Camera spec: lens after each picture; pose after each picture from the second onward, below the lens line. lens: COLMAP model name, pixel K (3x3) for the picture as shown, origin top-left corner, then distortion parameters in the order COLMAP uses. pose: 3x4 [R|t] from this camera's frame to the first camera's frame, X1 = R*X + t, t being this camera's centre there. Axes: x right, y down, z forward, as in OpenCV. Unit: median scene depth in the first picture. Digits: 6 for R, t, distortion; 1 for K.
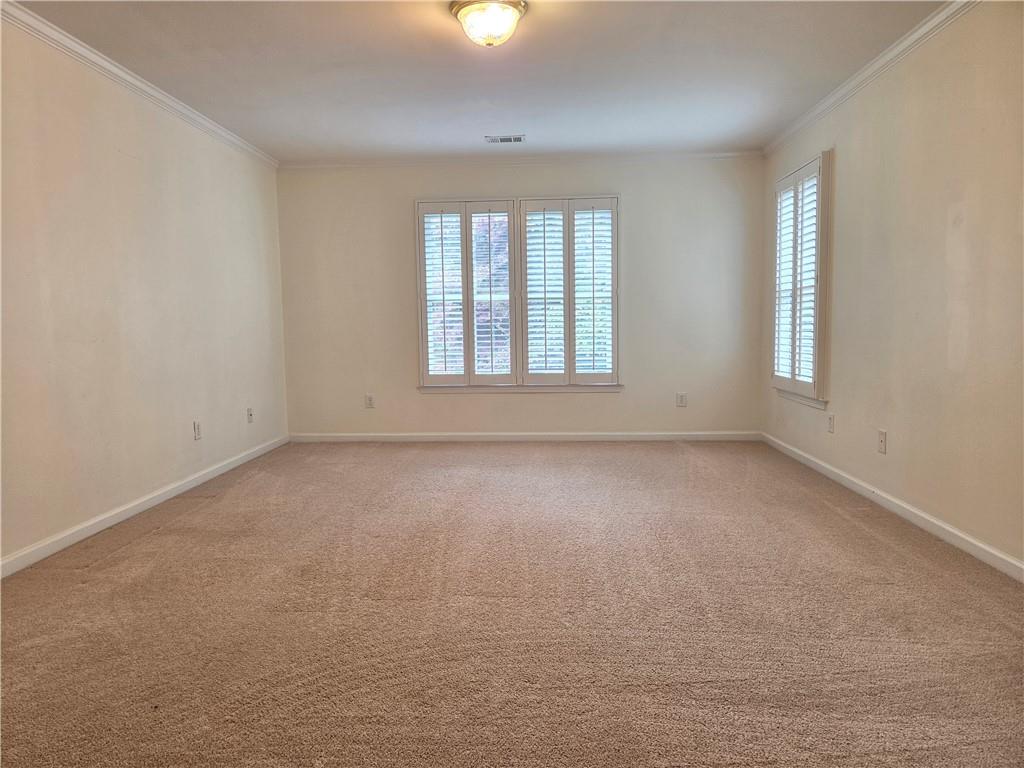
lens RADIAL K [[685.2, 0, 508.8], [0, 685.2, 376.7], [0, 0, 1]] dist [0.053227, -0.038076]
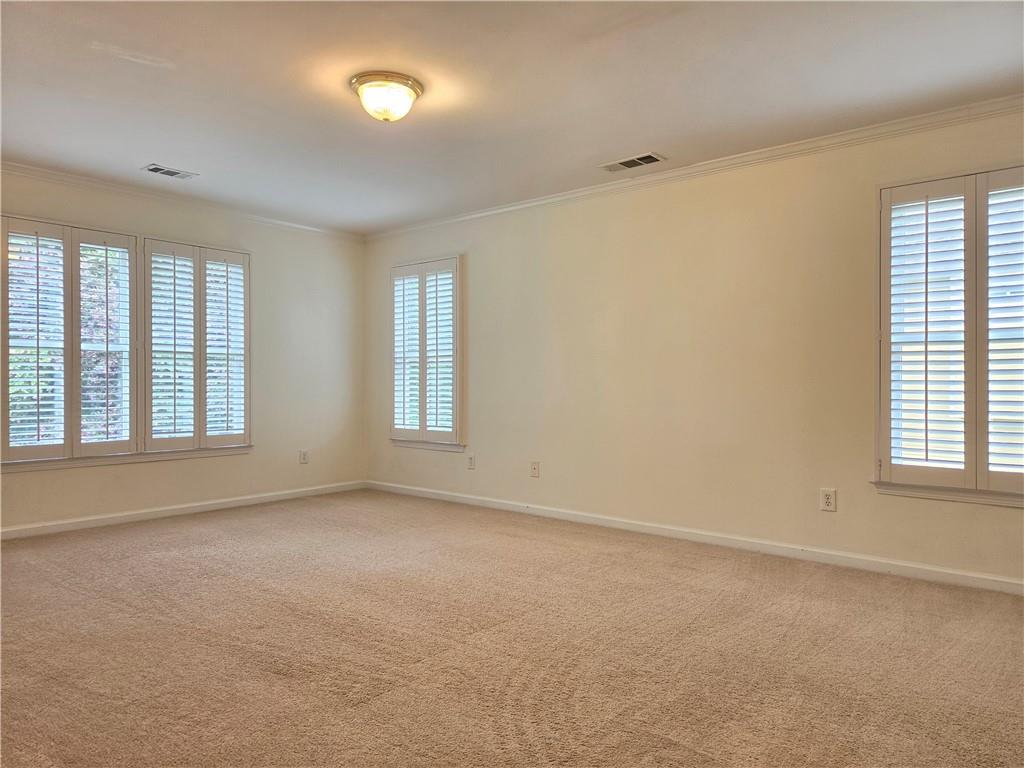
lens RADIAL K [[685.2, 0, 508.8], [0, 685.2, 376.7], [0, 0, 1]] dist [0.053227, -0.038076]
pose [[0.610071, 0.022241, 0.792035, -0.390371], [0.050919, 0.996439, -0.067201, -0.001098], [-0.790709, 0.081328, 0.606766, 0.123320]]
